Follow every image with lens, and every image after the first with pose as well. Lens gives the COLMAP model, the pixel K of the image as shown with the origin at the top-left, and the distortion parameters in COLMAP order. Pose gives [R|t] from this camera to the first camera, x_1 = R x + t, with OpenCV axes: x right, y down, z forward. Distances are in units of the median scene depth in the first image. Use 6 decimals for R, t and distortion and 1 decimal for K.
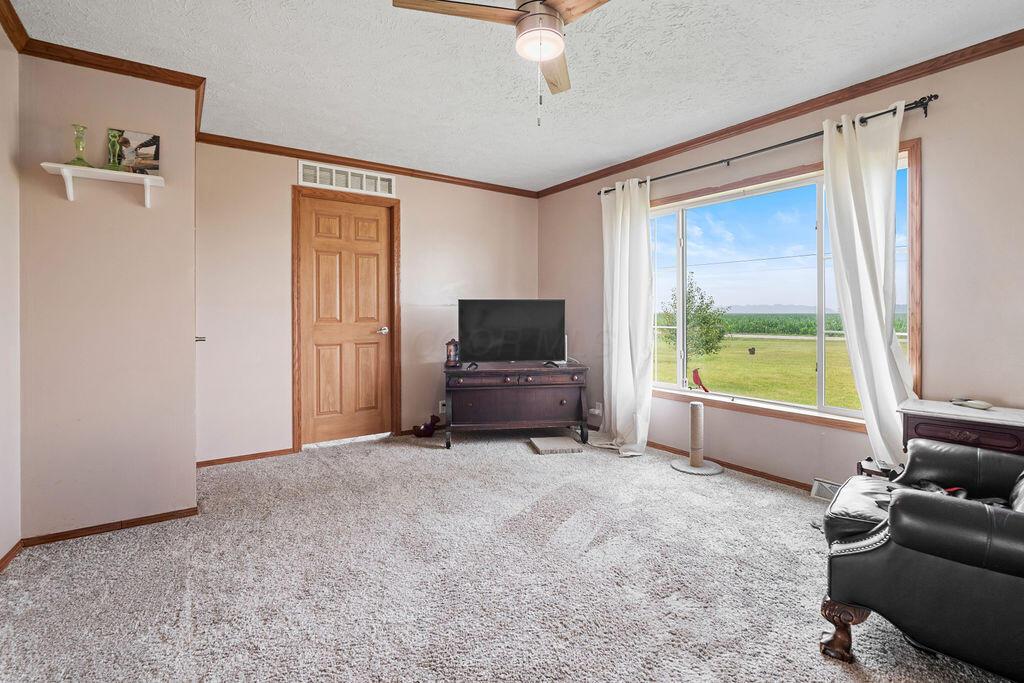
lens RADIAL K [[482.9, 0, 510.1], [0, 482.9, 320.9], [0, 0, 1]] dist [-0.002548, -0.000460]
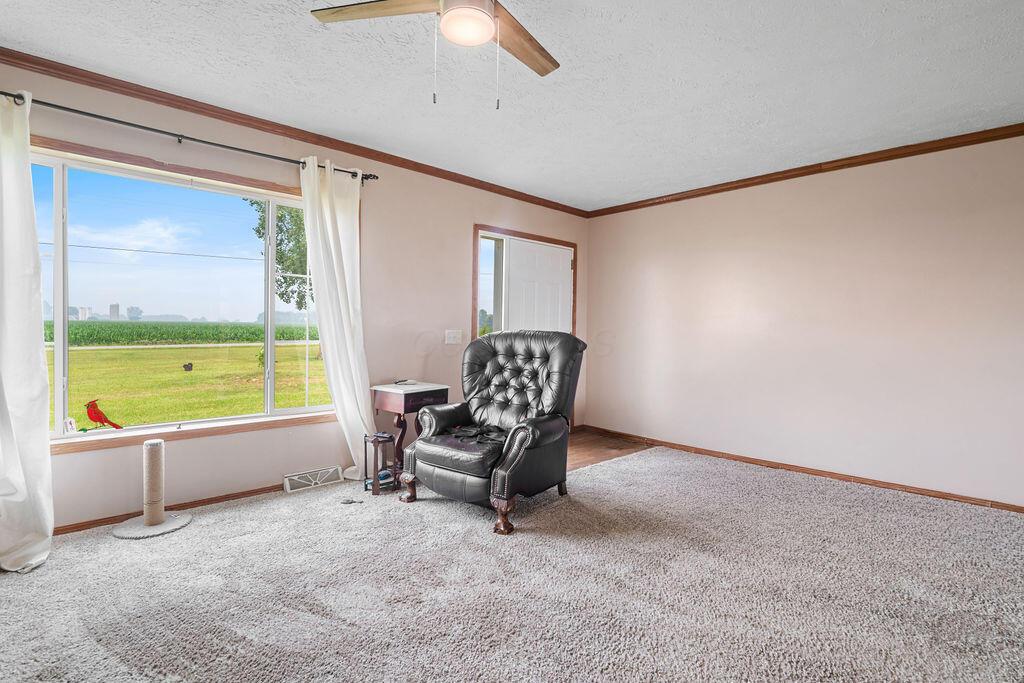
lens RADIAL K [[485.7, 0, 513.7], [0, 485.7, 341.3], [0, 0, 1]] dist [0.001389, 0.000104]
pose [[-0.134321, -0.029025, 0.990513, -0.492541], [0.001551, 0.999564, 0.029500, -0.009669], [-0.990937, 0.005499, -0.134217, 0.602635]]
